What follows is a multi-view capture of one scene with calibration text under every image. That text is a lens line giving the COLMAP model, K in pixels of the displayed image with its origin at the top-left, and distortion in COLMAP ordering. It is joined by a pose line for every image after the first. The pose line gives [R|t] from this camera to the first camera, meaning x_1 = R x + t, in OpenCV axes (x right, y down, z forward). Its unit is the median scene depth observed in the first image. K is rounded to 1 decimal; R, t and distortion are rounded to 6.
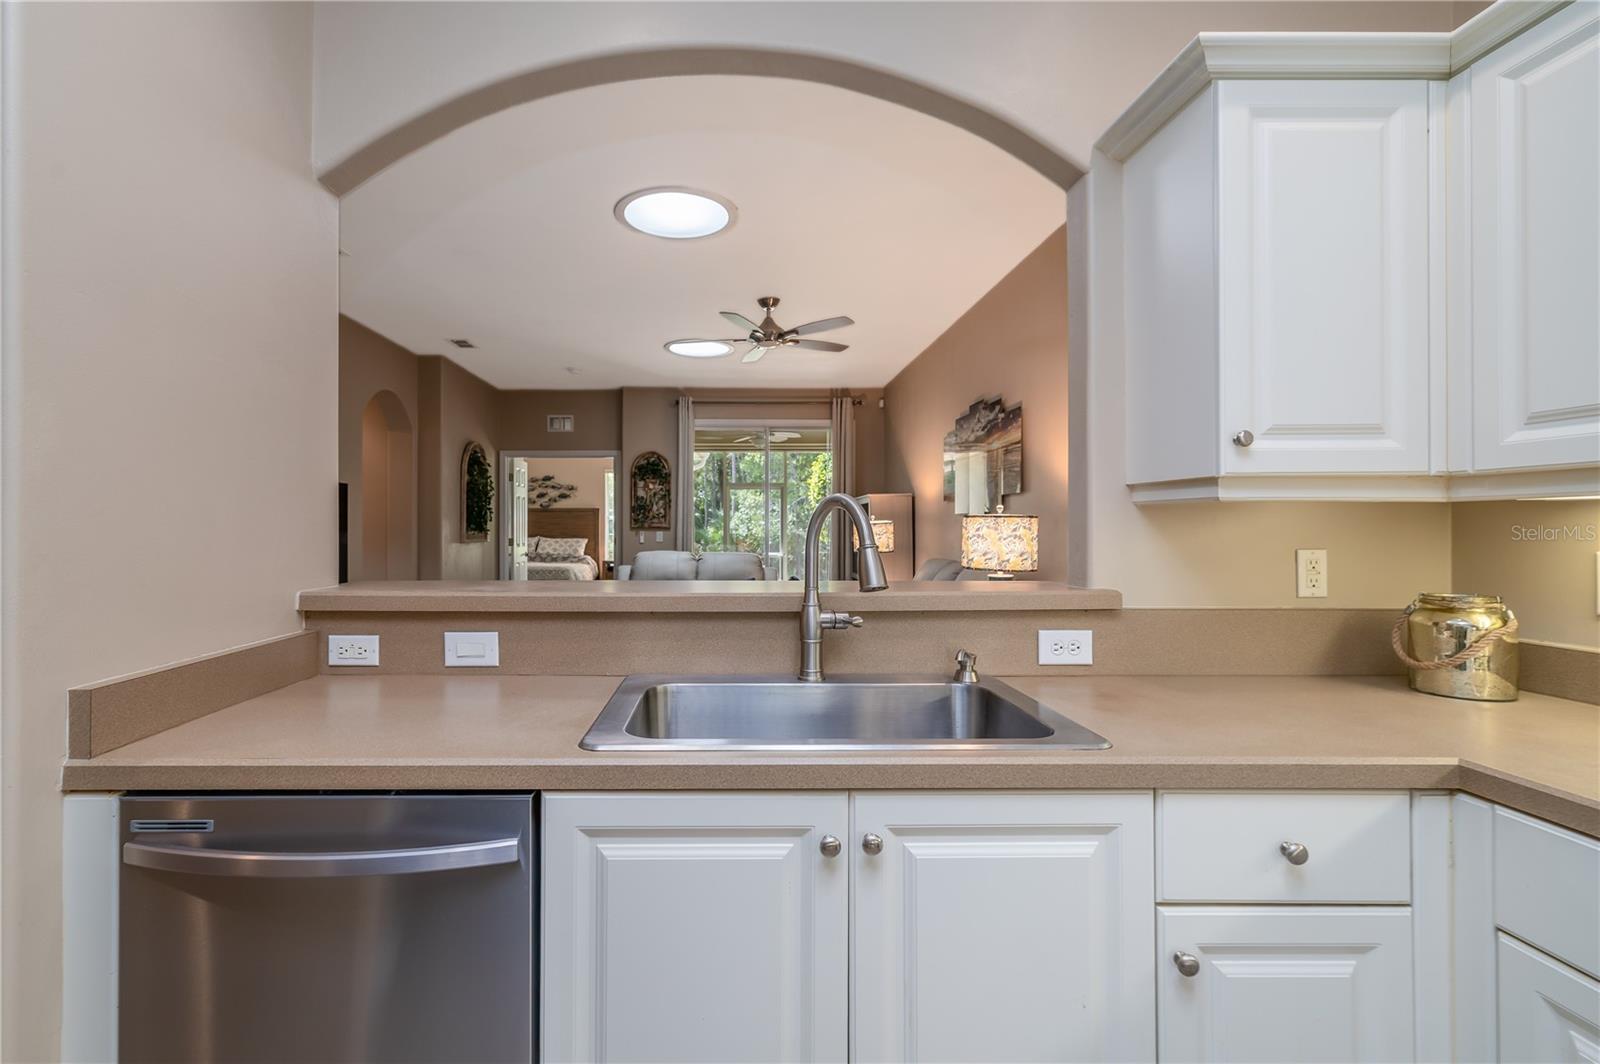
lens RADIAL K [[732.1, 0, 724.7], [0, 732.1, 524.7], [0, 0, 1]] dist [-0.001789, -0.000591]
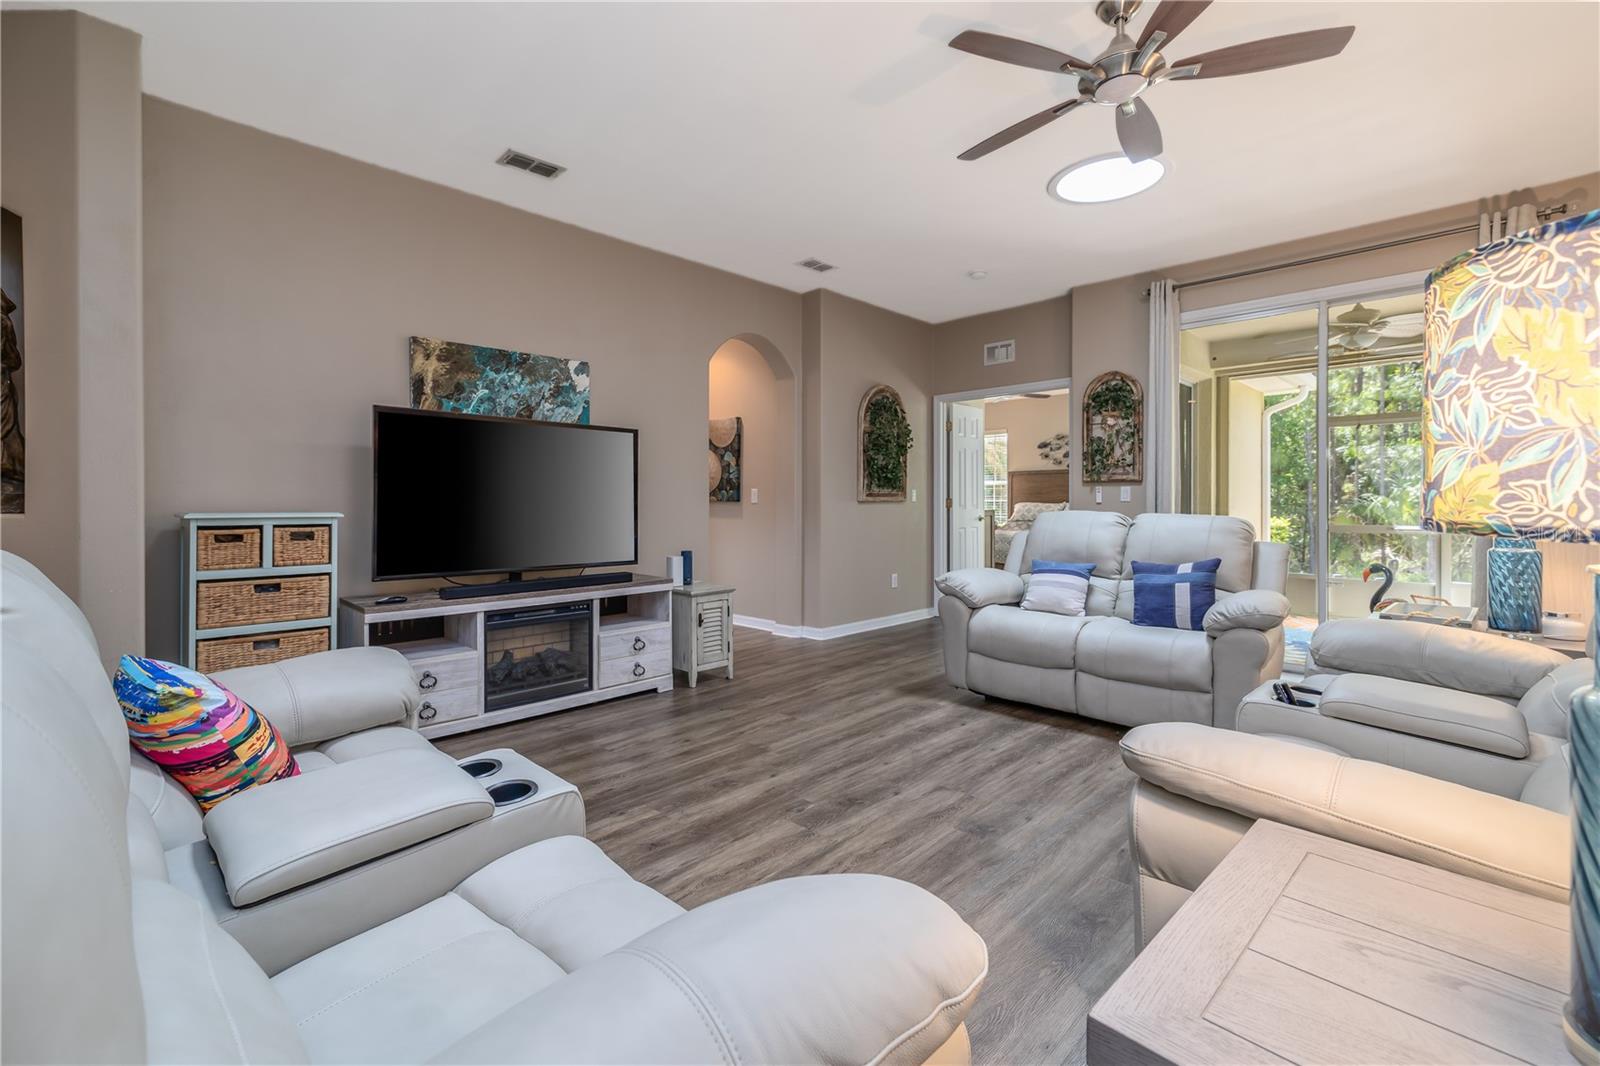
lens RADIAL K [[680.0, 0, 773.6], [0, 680.0, 513.2], [0, 0, 1]] dist [-0.001880, -0.000451]
pose [[0.696295, 0.011779, -0.717659, 0.157091], [0.003011, 0.999809, 0.019331, 0.023722], [0.717750, -0.015621, 0.696126, 0.345448]]
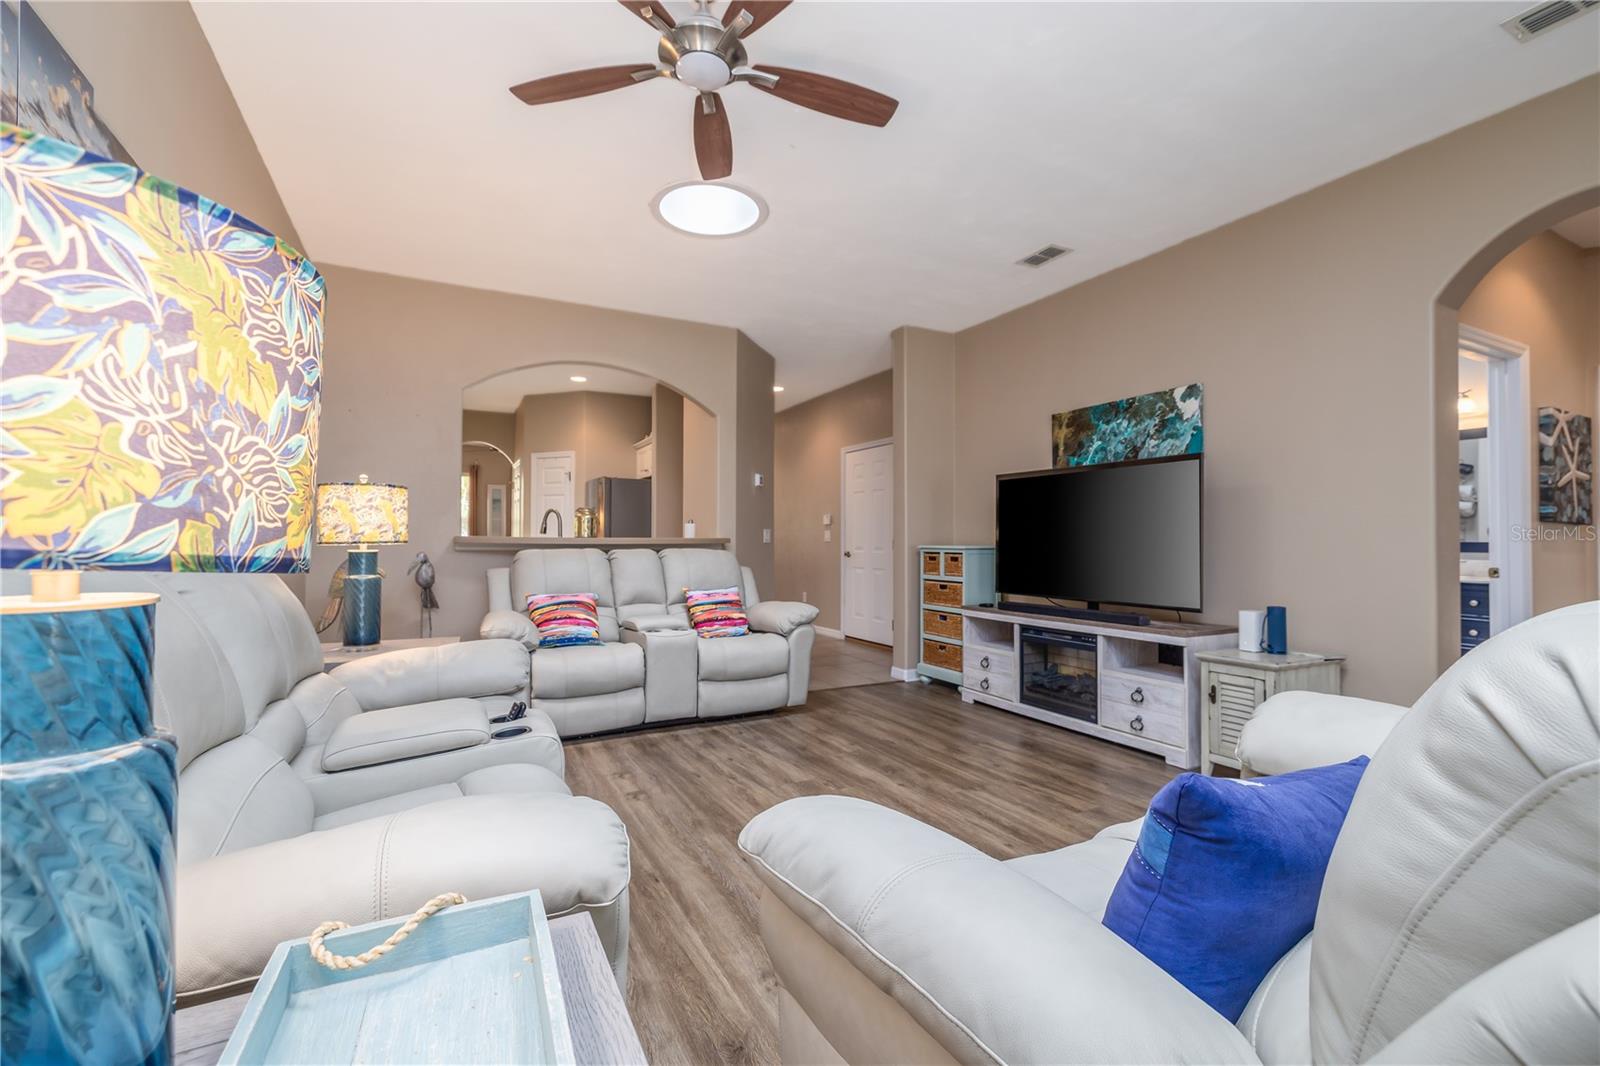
lens RADIAL K [[680.0, 0, 812.1], [0, 680.0, 535.8], [0, 0, 1]] dist [-0.001880, -0.000451]
pose [[-0.872201, -0.006576, -0.489104, 0.140372], [-0.002178, 0.999952, -0.009560, 0.028022], [0.489143, -0.007273, -0.872173, 0.959769]]
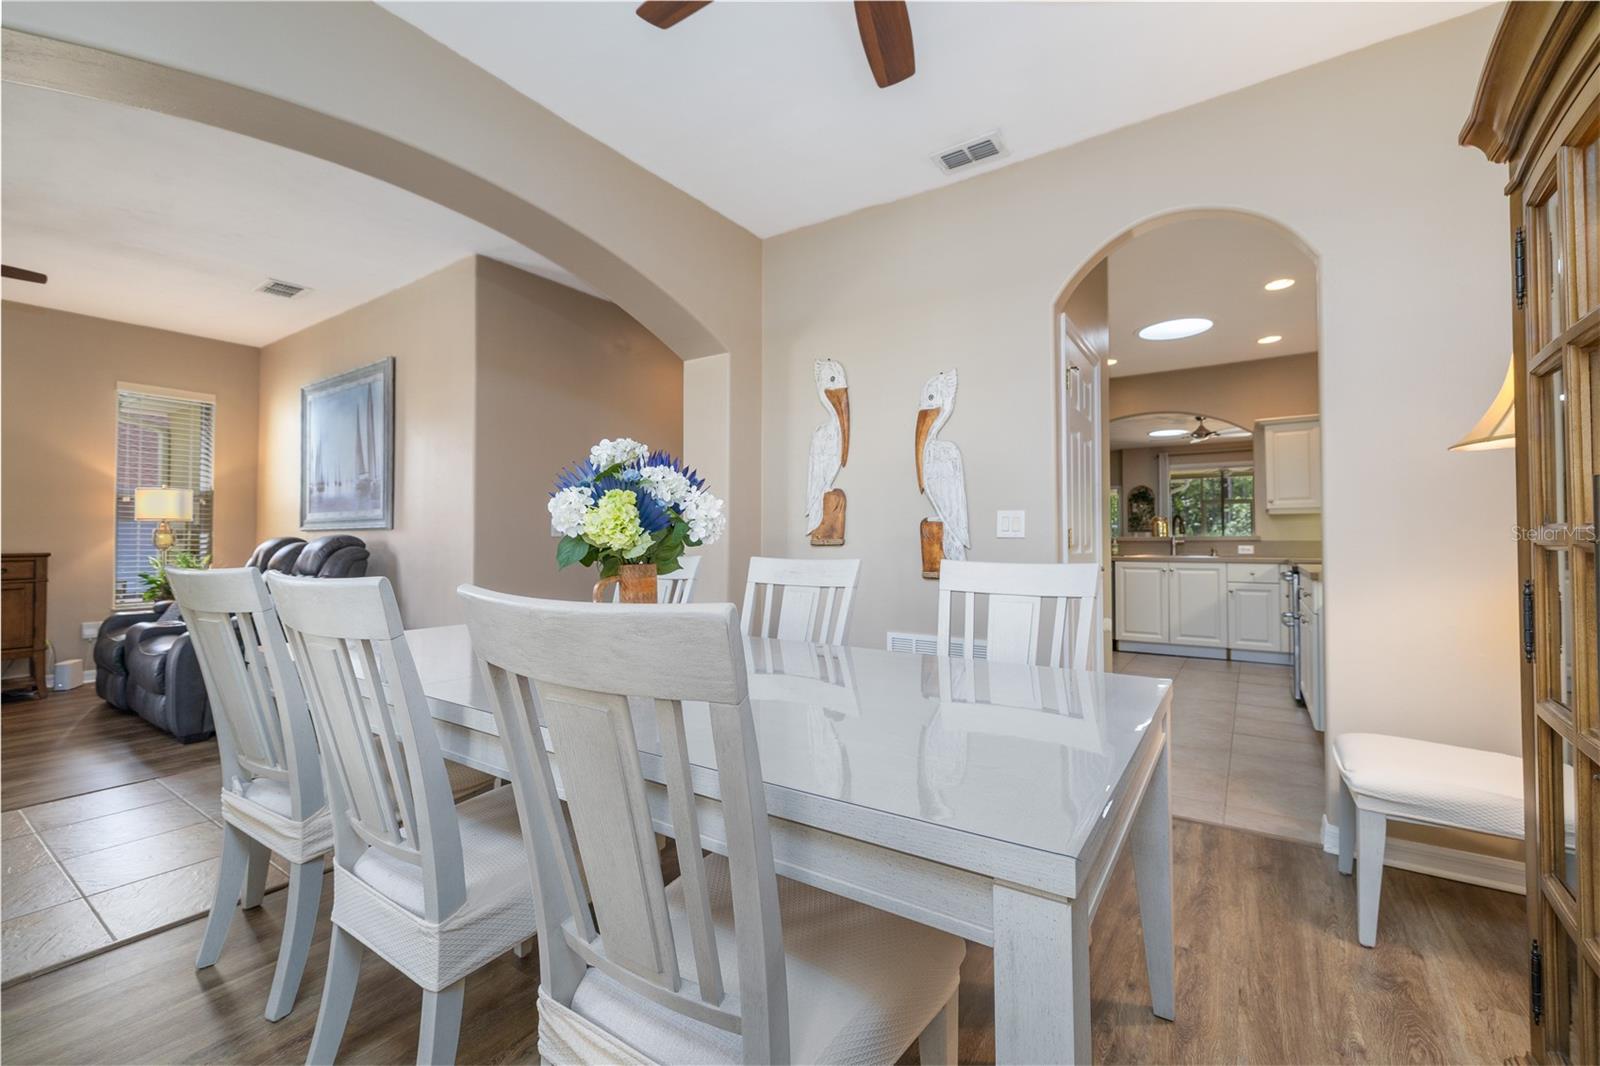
lens RADIAL K [[680.0, 0, 797.8], [0, 680.0, 521.3], [0, 0, 1]] dist [-0.001880, -0.000451]
pose [[0.836684, -0.014445, -0.547495, 0.105215], [0.001200, 0.999698, -0.024542, 0.022701], [0.547684, 0.019877, 0.836449, -0.835867]]
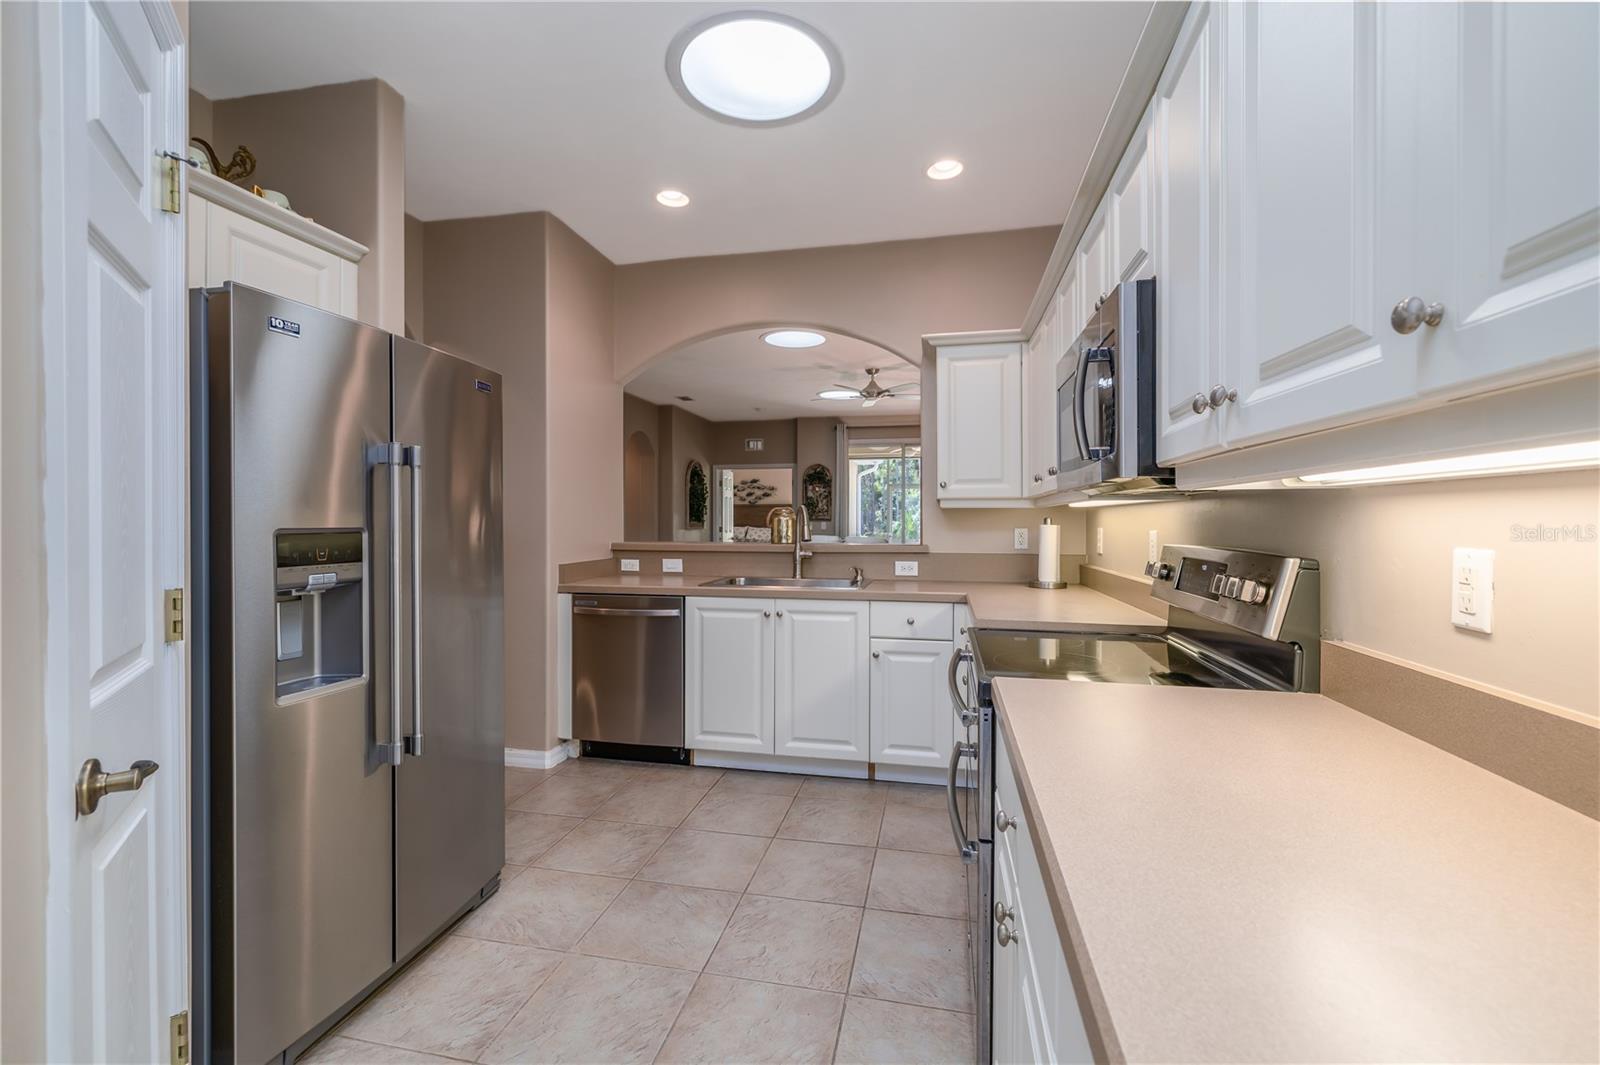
lens RADIAL K [[680.0, 0, 790.6], [0, 680.0, 519.7], [0, 0, 1]] dist [-0.001880, -0.000451]
pose [[0.977969, 0.000235, -0.208750, 0.129766], [0.000567, 0.999993, 0.003778, -0.000065], [0.208750, -0.003813, 0.977962, -0.289917]]
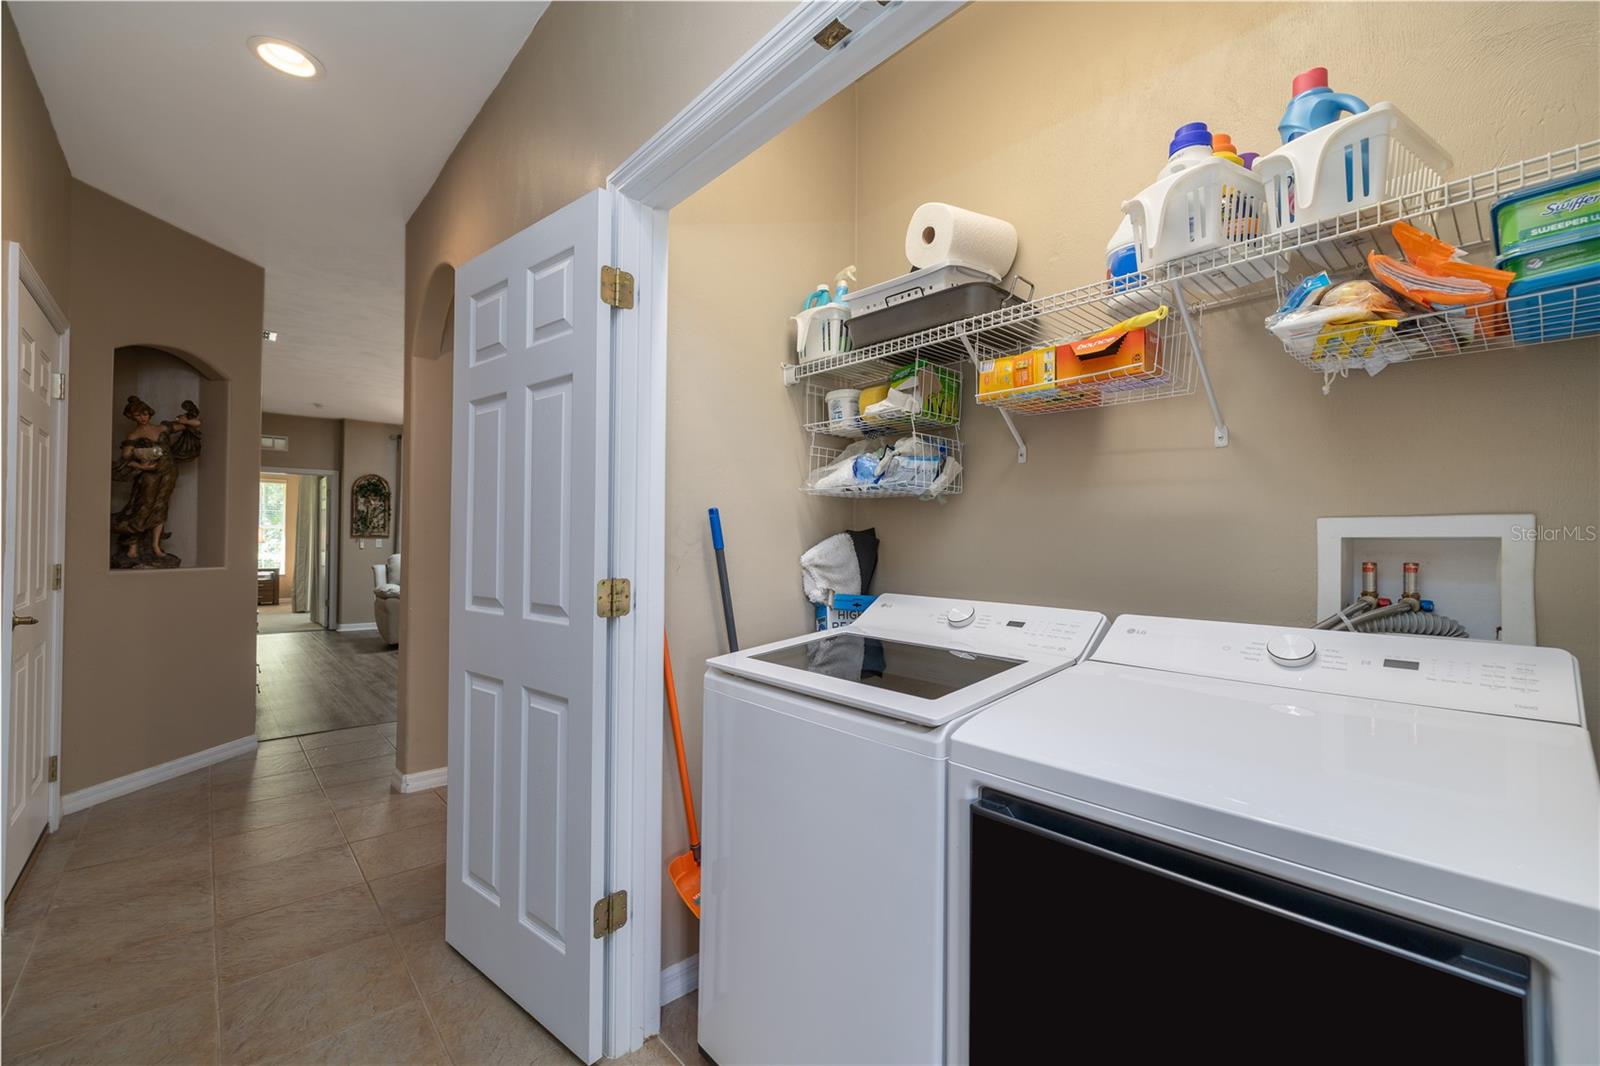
lens RADIAL K [[680.0, 0, 804.0], [0, 680.0, 533.6], [0, 0, 1]] dist [-0.001880, -0.000451]
pose [[0.740574, 0.013292, 0.671844, -0.364801], [-0.009237, 0.999911, -0.009601, 0.004794], [-0.671912, 0.000904, 0.740631, -0.373782]]
